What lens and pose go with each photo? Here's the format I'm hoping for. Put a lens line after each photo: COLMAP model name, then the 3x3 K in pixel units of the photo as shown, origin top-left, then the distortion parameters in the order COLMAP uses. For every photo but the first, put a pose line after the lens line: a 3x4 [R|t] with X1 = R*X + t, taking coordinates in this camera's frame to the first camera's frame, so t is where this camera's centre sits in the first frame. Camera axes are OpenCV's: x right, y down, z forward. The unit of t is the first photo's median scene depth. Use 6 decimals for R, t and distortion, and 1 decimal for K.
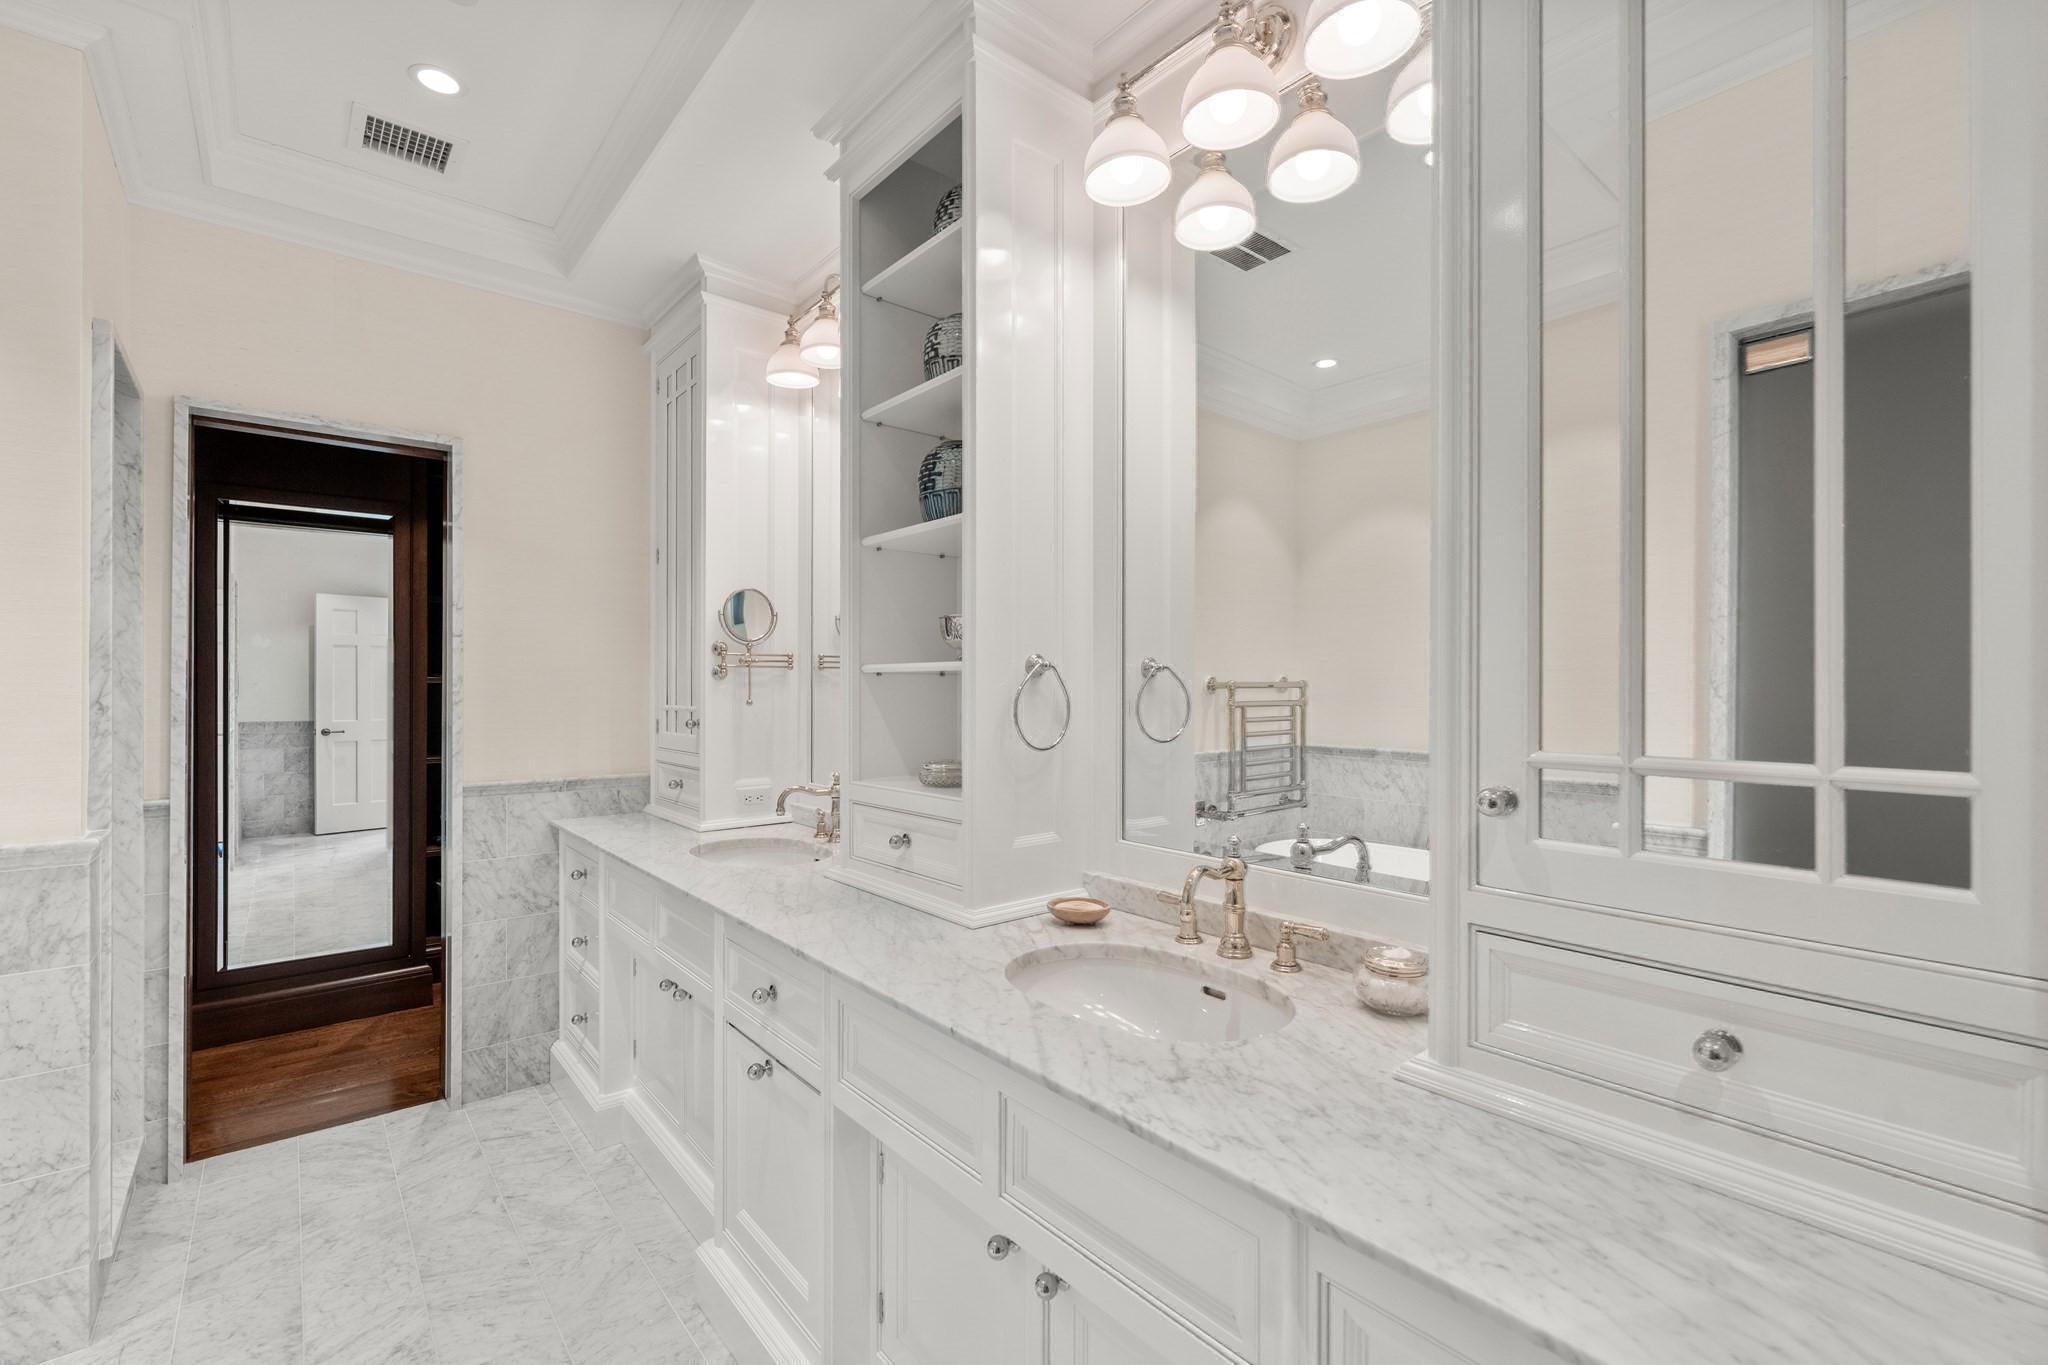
lens RADIAL K [[880.8, 0, 1031.5], [0, 880.8, 686.9], [0, 0, 1]] dist [-0.001123, 0.000188]
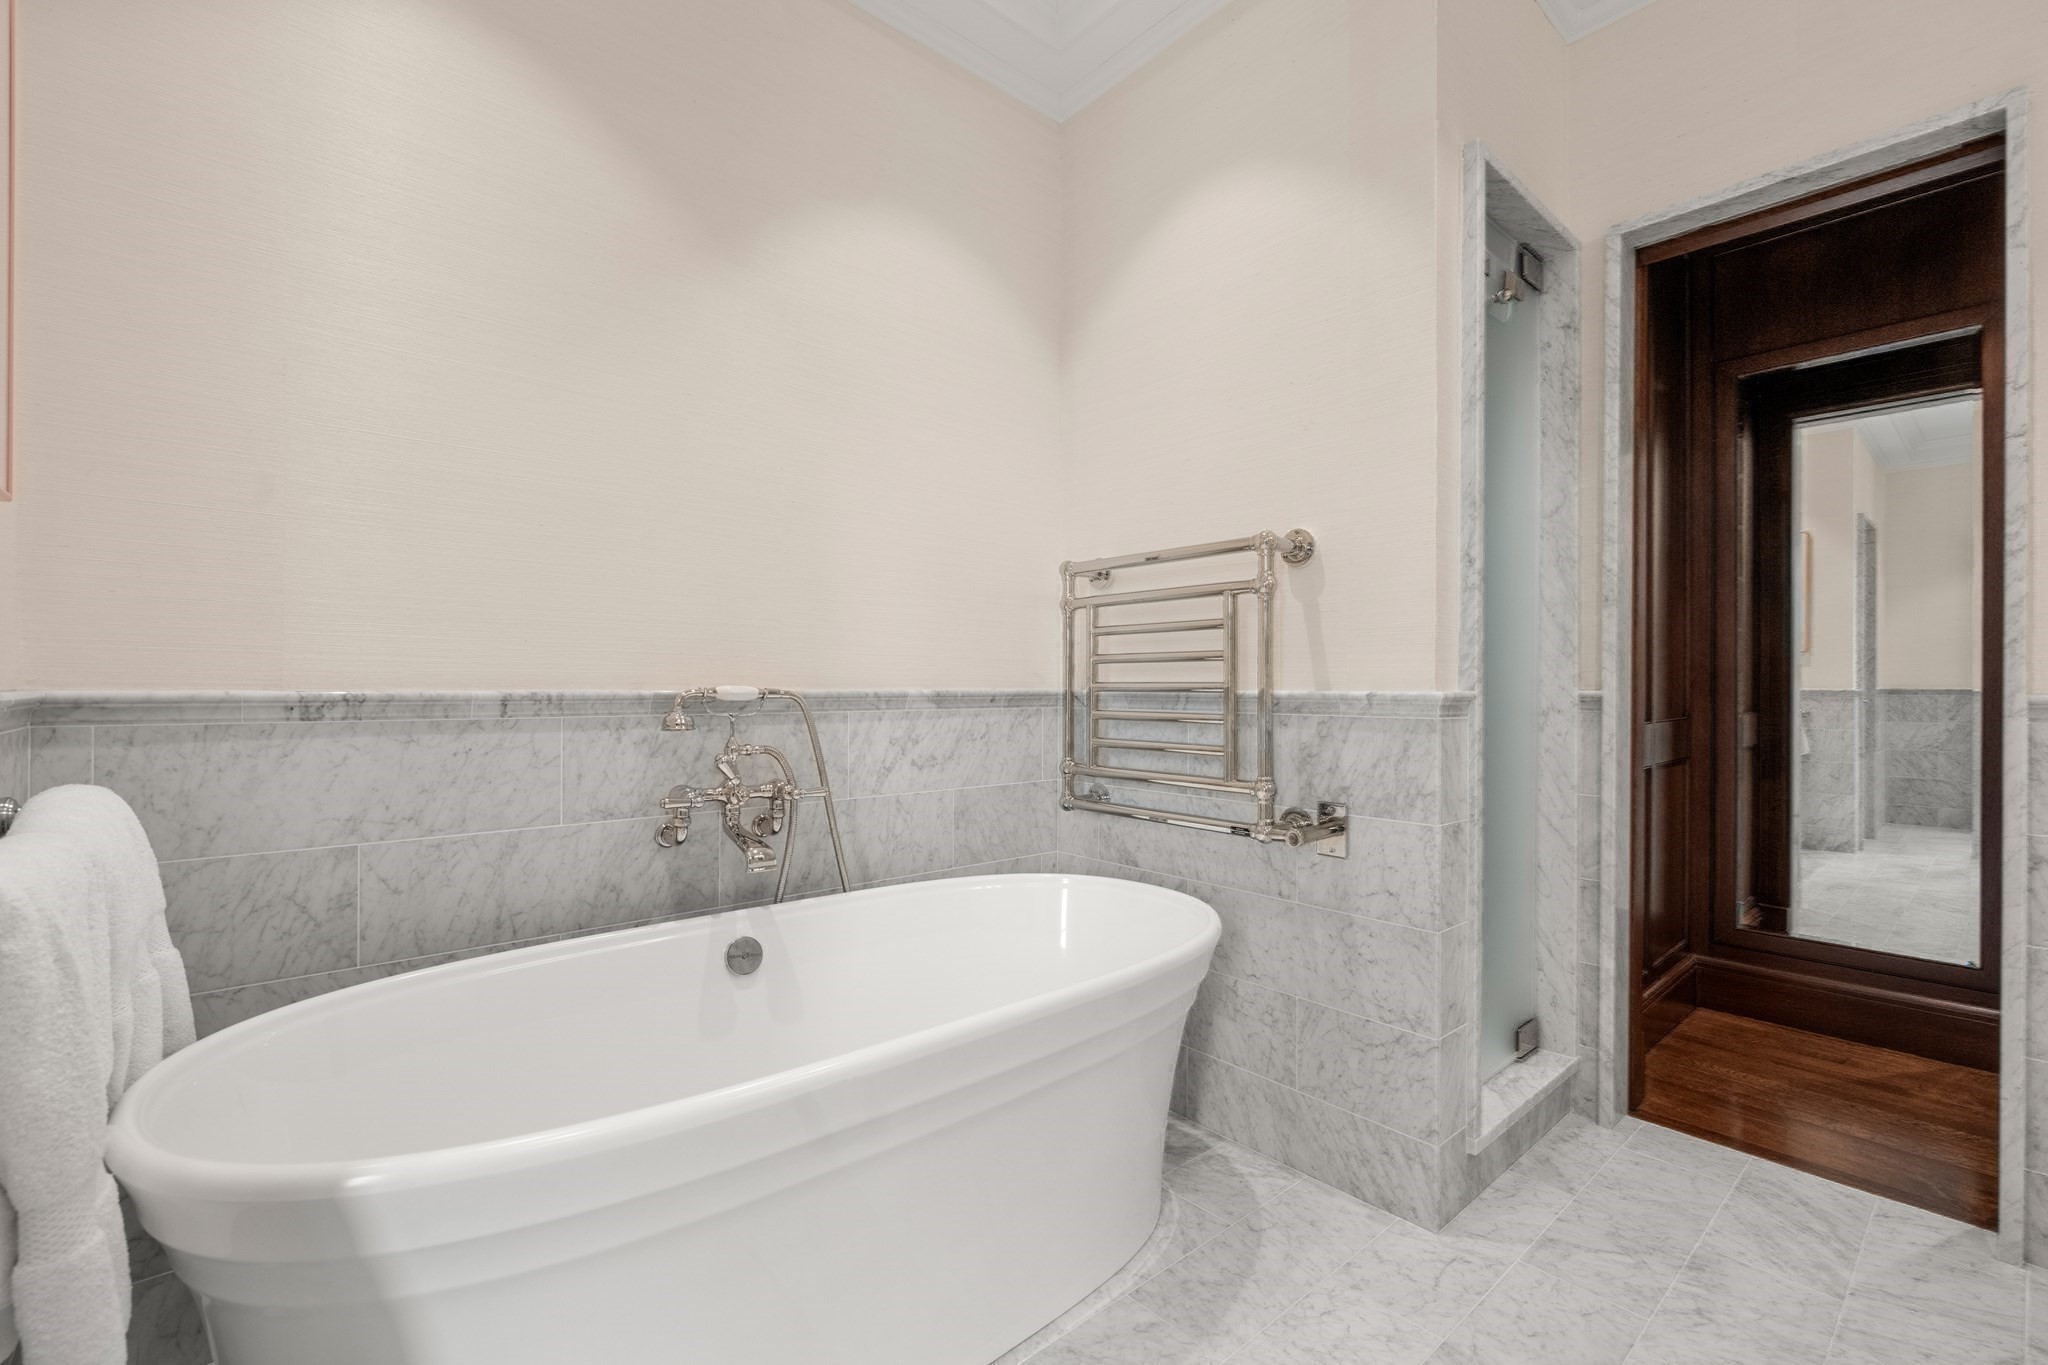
lens RADIAL K [[880.8, 0, 1031.5], [0, 880.8, 686.9], [0, 0, 1]] dist [-0.001123, 0.000188]
pose [[0.014869, 0.000584, -0.999889, -0.106080], [-0.004298, 0.999991, 0.000521, 0.126787], [0.999880, 0.004290, 0.014871, 0.416460]]
